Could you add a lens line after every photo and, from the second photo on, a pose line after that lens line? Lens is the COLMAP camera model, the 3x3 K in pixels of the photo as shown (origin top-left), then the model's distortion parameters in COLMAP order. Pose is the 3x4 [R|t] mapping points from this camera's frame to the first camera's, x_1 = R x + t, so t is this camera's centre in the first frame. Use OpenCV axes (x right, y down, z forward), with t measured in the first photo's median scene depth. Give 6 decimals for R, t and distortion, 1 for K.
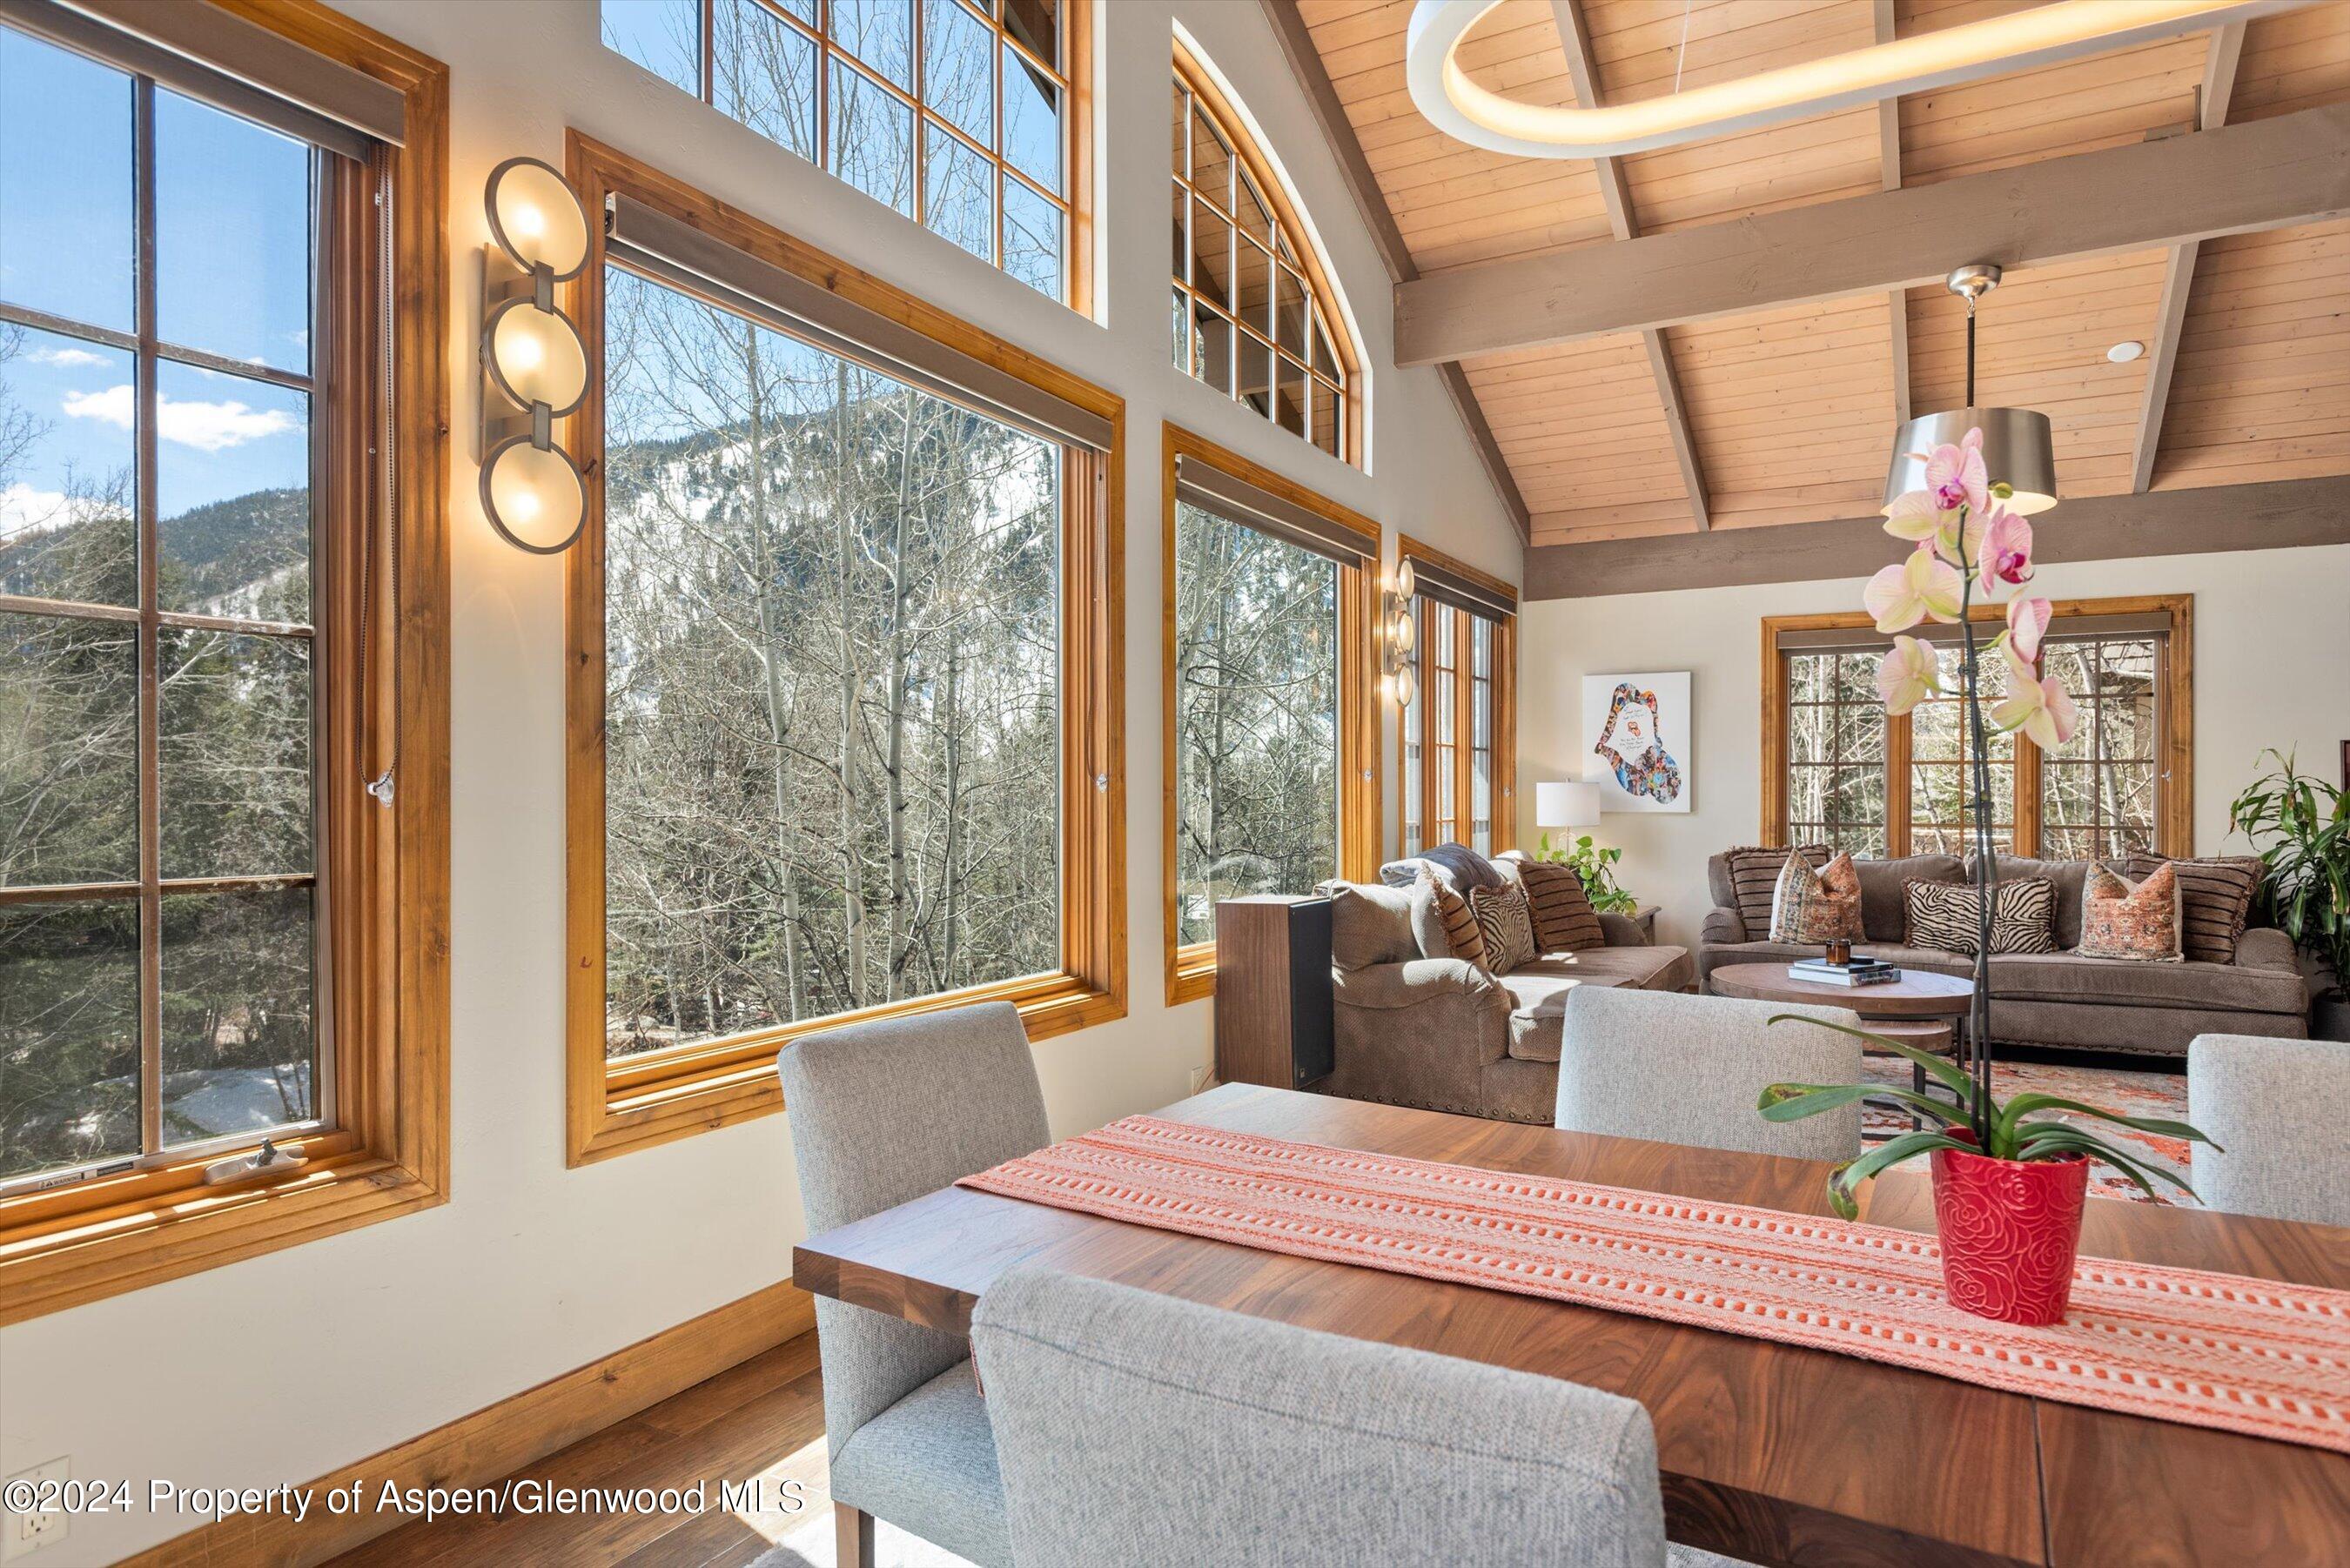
lens RADIAL K [[1175.5, 0, 1172.0], [0, 1175.5, 797.8], [0, 0, 1]] dist [0.000204, -0.000393]
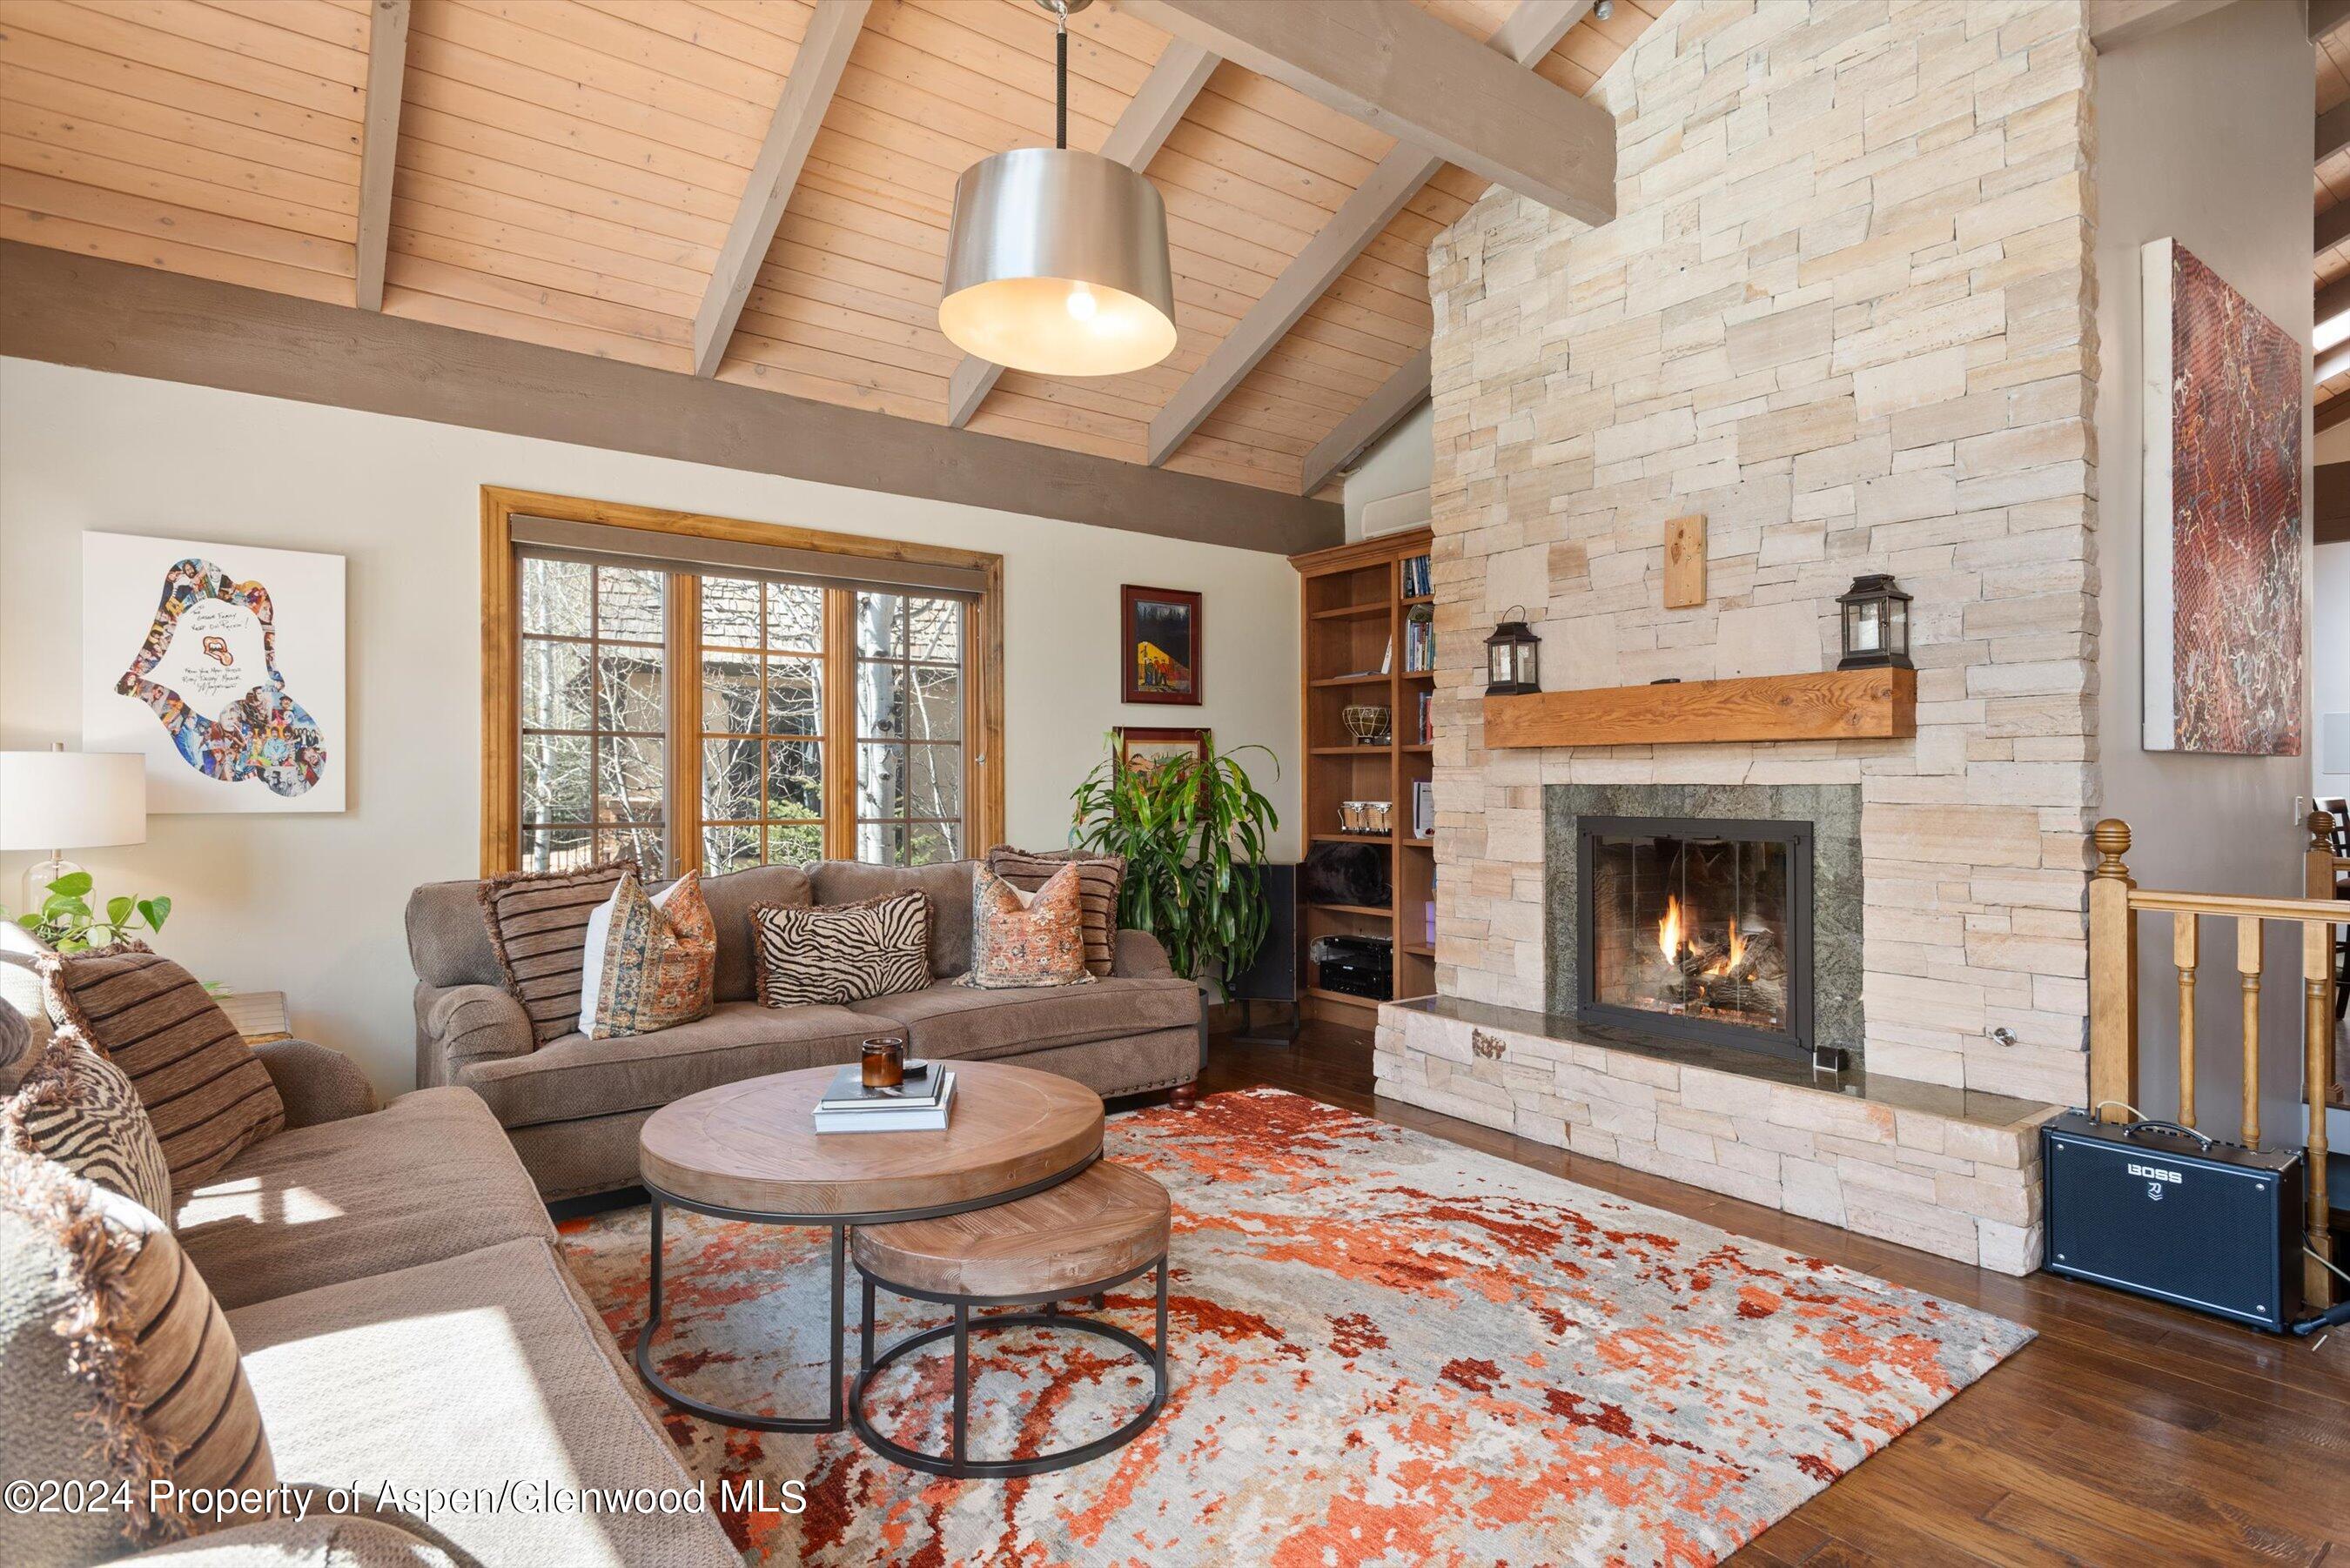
lens RADIAL K [[1175.5, 0, 1172.0], [0, 1175.5, 797.8], [0, 0, 1]] dist [0.000204, -0.000393]
pose [[0.373274, -0.004216, 0.927711, 0.087847], [0.002154, 0.999991, 0.003678, 0.005536], [-0.927718, 0.000625, 0.373280, 0.512721]]
